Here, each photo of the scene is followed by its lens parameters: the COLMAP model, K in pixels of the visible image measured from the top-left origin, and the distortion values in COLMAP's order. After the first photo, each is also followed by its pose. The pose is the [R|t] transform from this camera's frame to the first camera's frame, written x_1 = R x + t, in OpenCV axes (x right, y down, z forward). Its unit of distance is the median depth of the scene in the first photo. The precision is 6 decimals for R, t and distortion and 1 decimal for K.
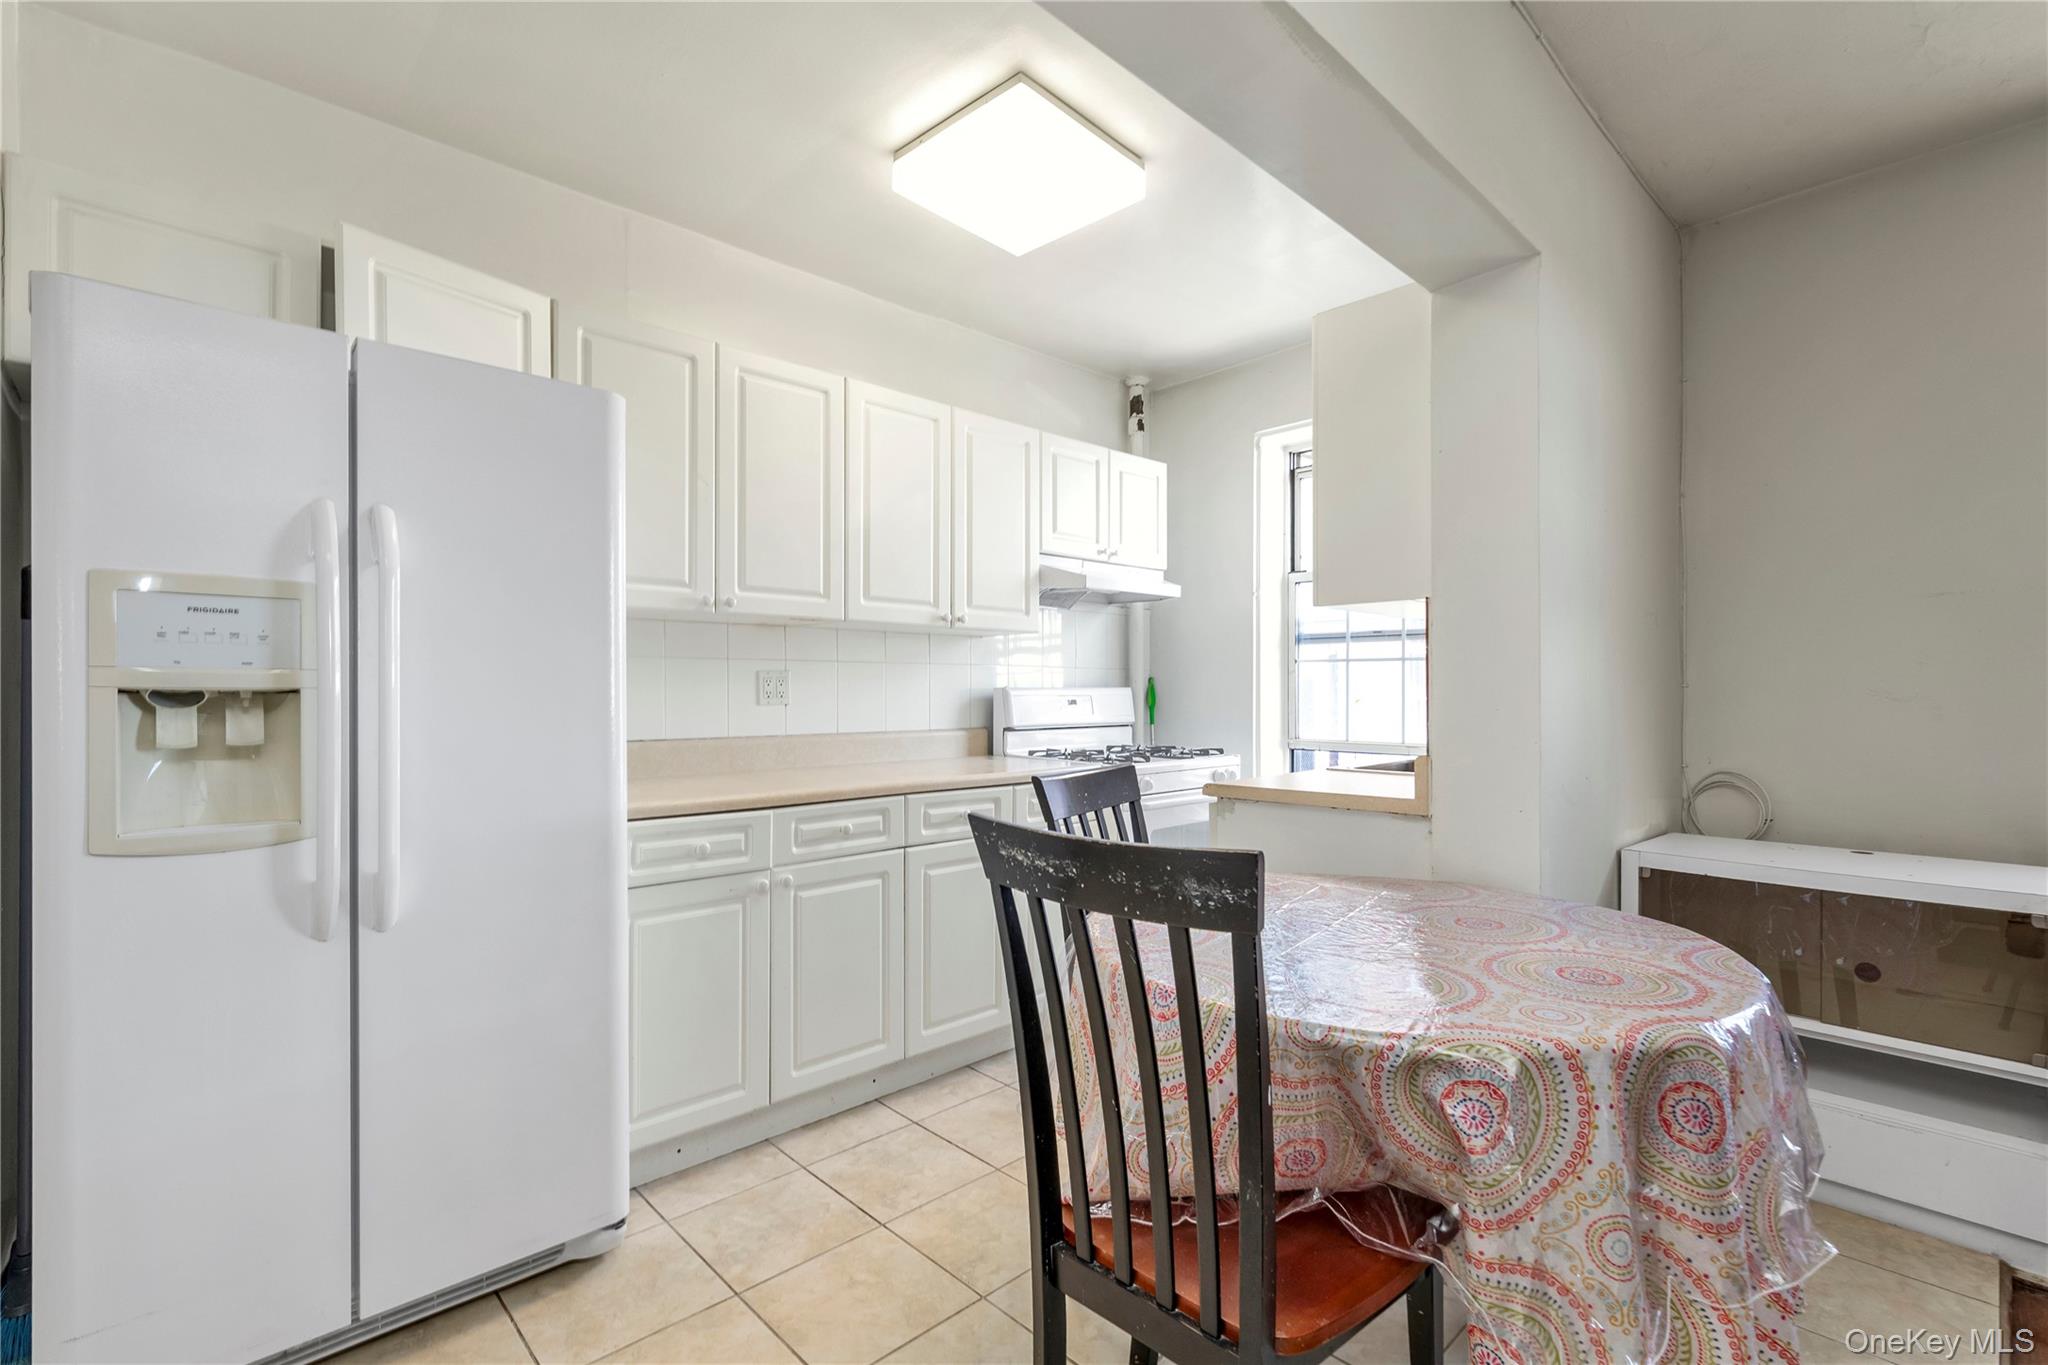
lens RADIAL K [[916.9, 0, 1028.7], [0, 916.9, 687.9], [0, 0, 1]] dist [0.000208, -0.000073]
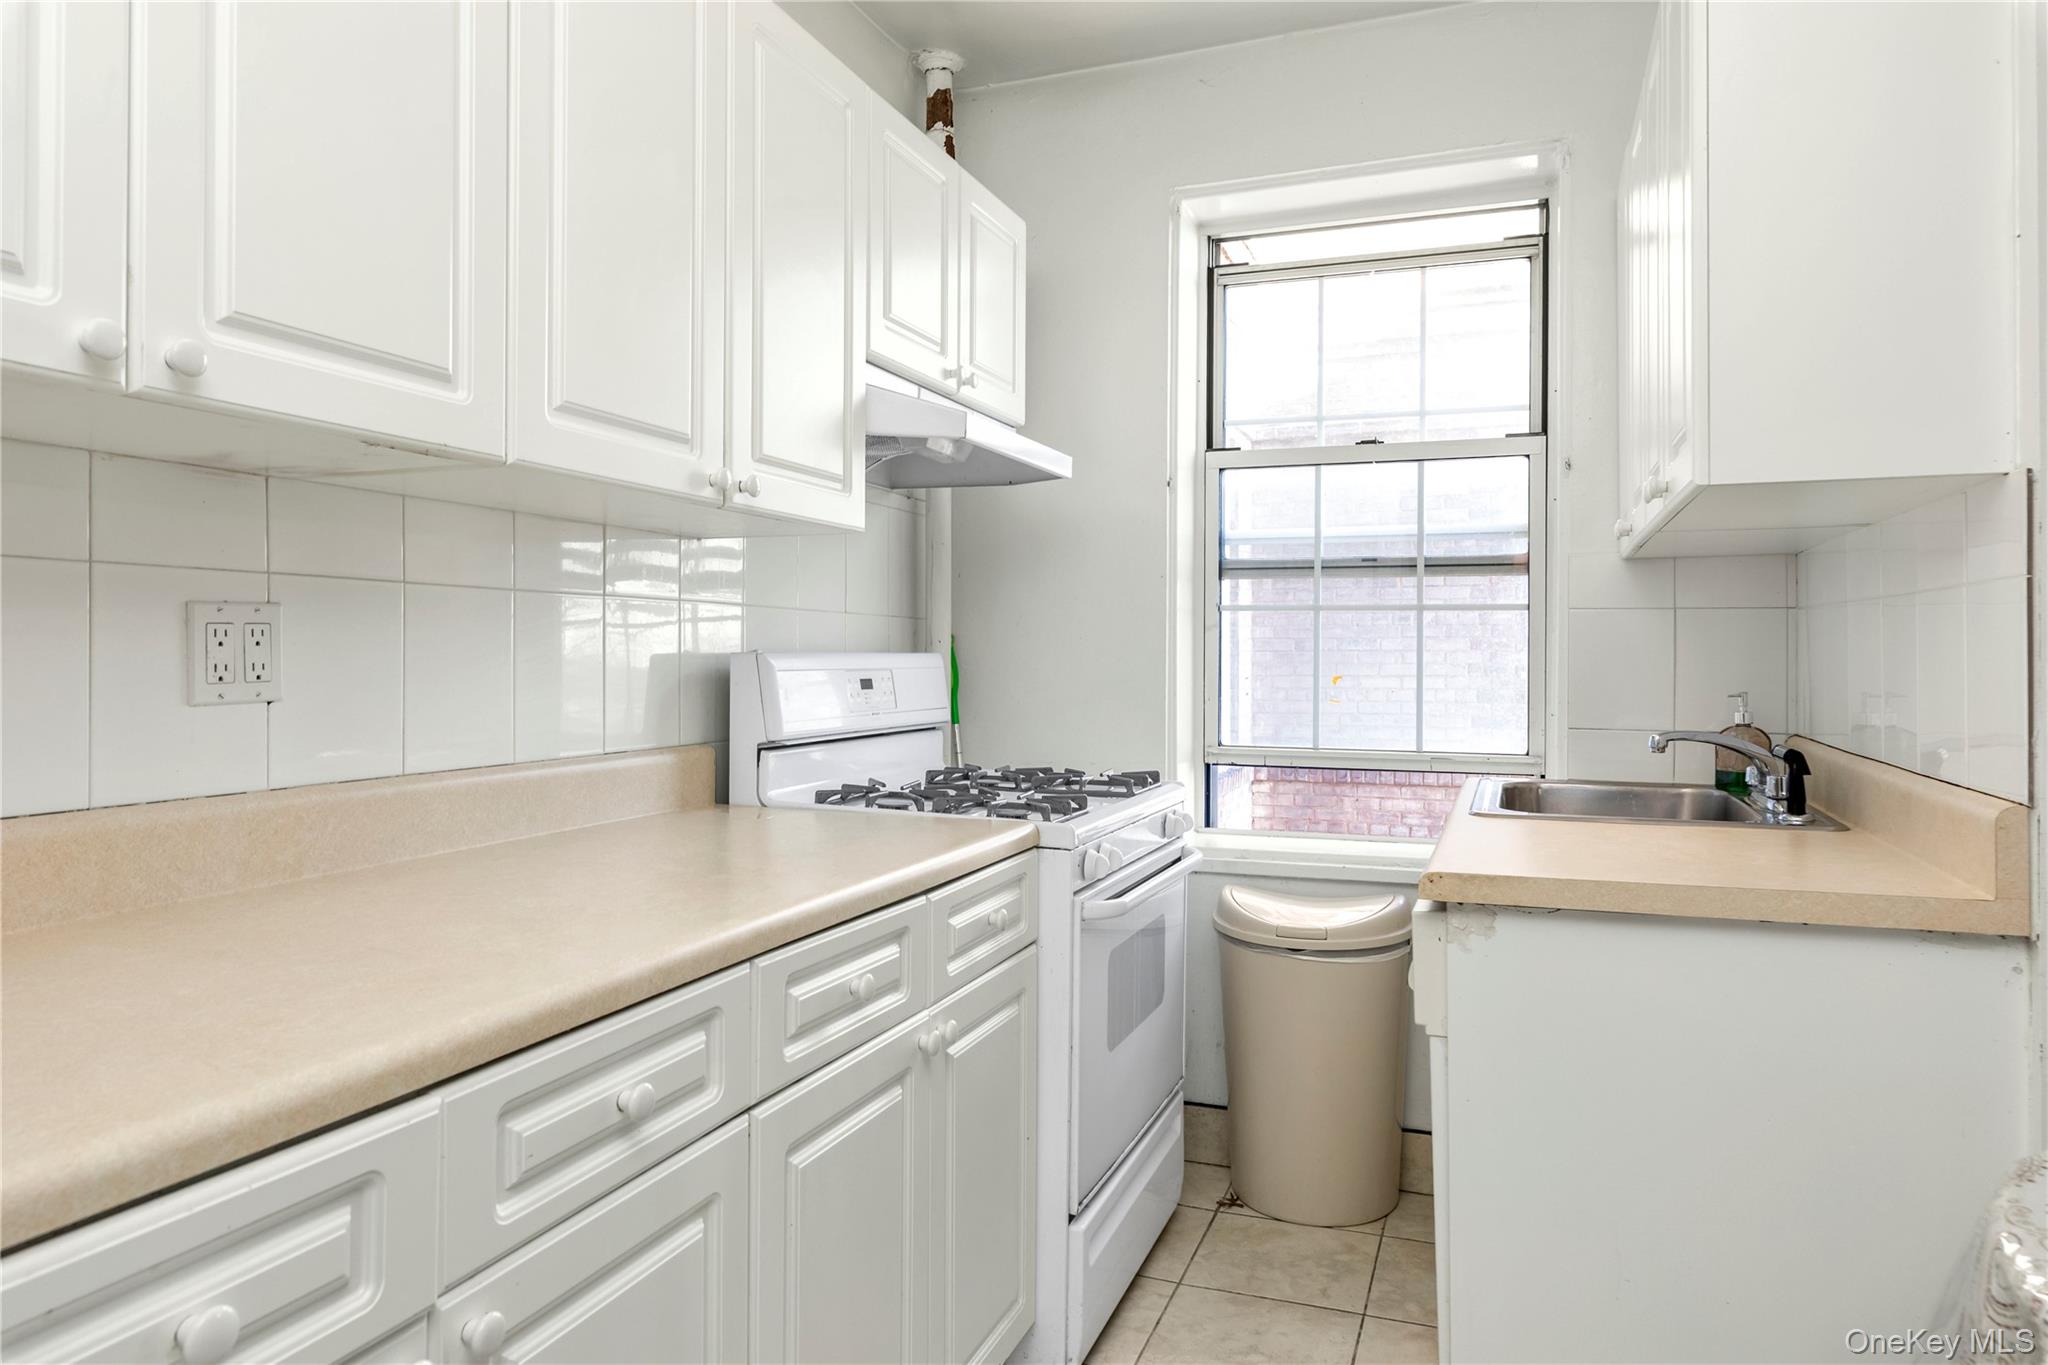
lens RADIAL K [[1317.8, 0, 1016.8], [0, 1317.8, 650.1], [0, 0, 1]] dist [-0.003746, -0.000639]
pose [[0.902994, 0.006285, 0.429607, -0.275208], [-0.006481, 0.999978, -0.001007, -0.003015], [-0.429604, -0.001875, 0.903015, 0.531332]]
